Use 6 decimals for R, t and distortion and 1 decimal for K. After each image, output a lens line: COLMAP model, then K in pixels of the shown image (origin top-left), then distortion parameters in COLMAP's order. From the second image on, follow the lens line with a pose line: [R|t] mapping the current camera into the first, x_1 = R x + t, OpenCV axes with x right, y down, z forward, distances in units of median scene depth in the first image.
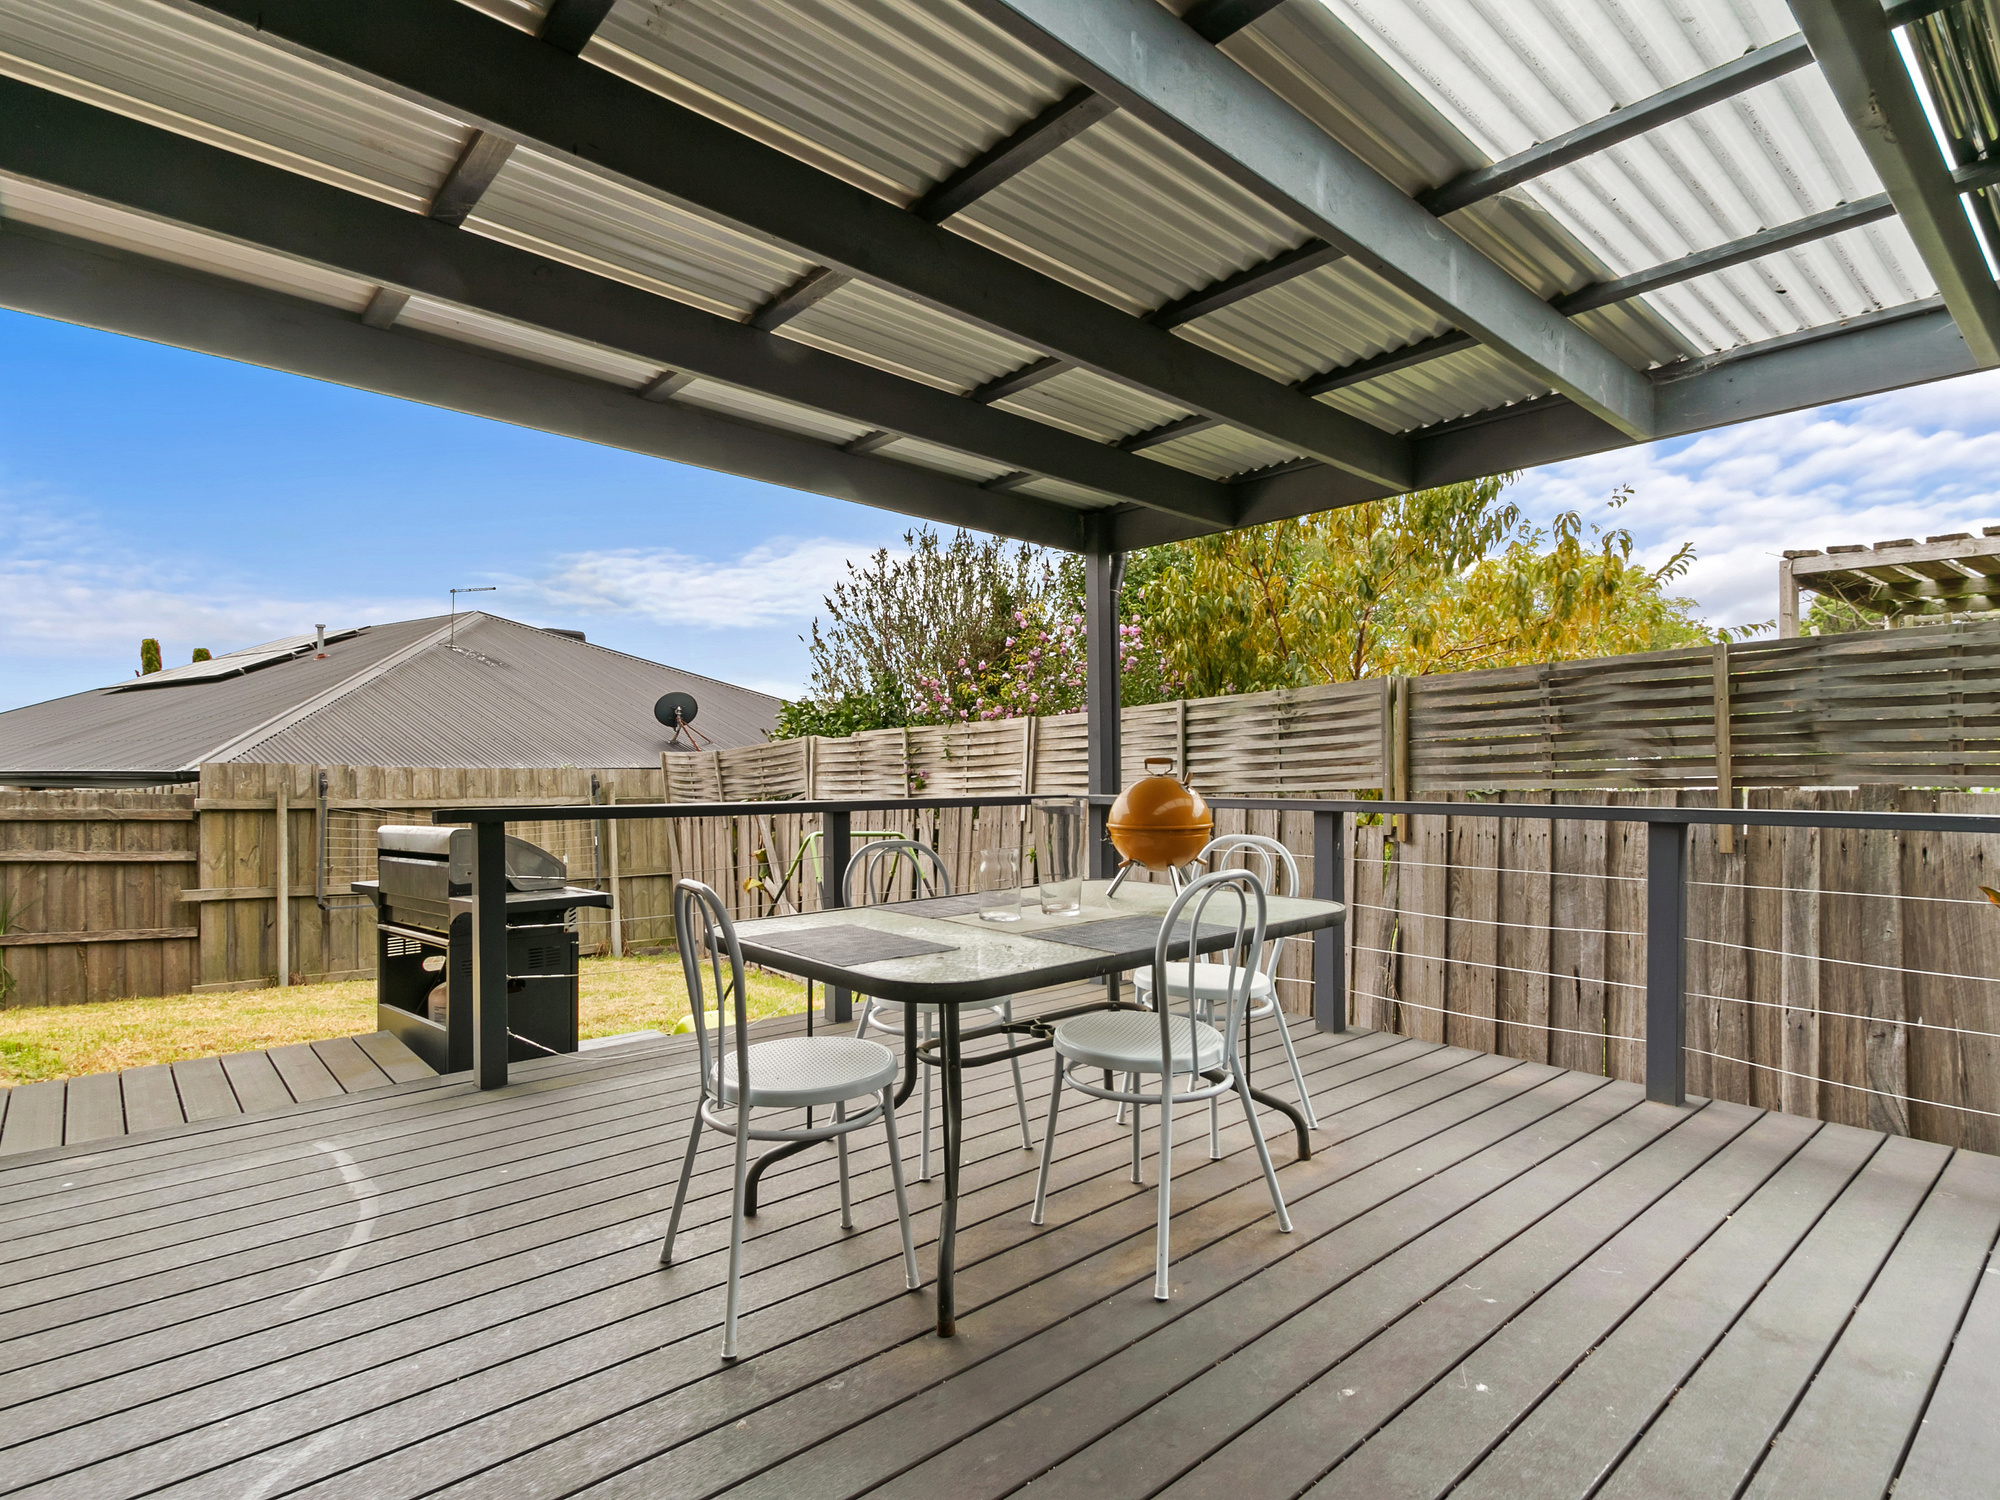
lens RADIAL K [[1043.4, 0, 985.0], [0, 1043.4, 755.2], [0, 0, 1]] dist [0.001533, 0.000519]
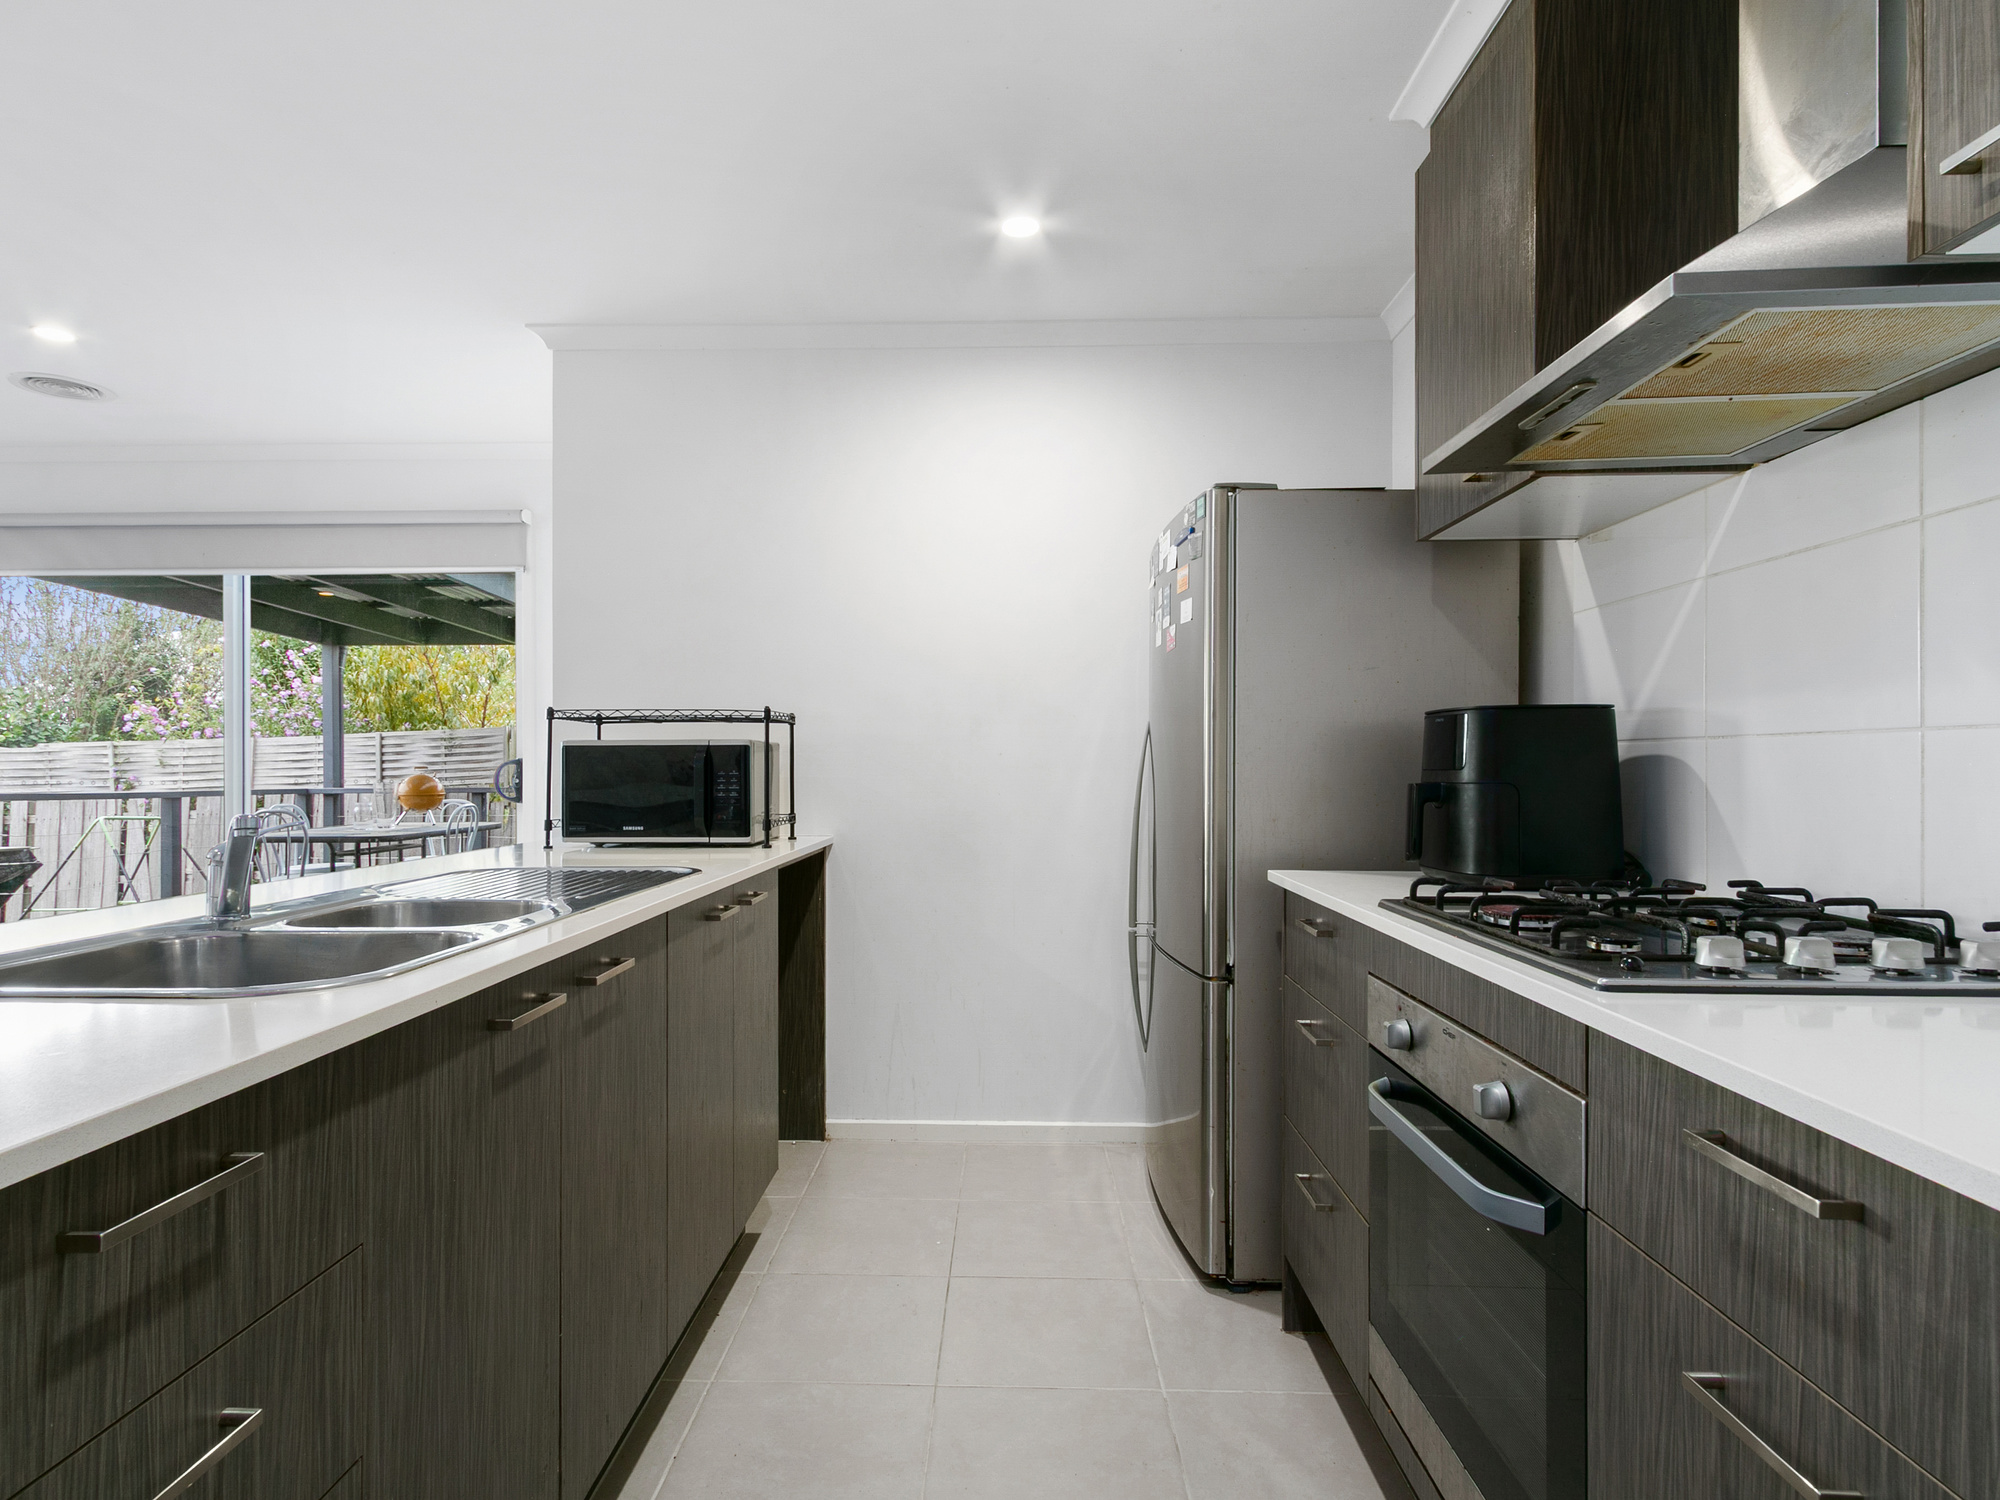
lens RADIAL K [[1043.4, 0, 984.2], [0, 1043.4, 762.7], [0, 0, 1]] dist [0.001533, 0.000519]
pose [[0.669600, 0.010134, 0.742653, -0.423913], [-0.005999, 0.999948, -0.008236, 0.004162], [-0.742697, 0.001060, 0.669626, -0.886143]]
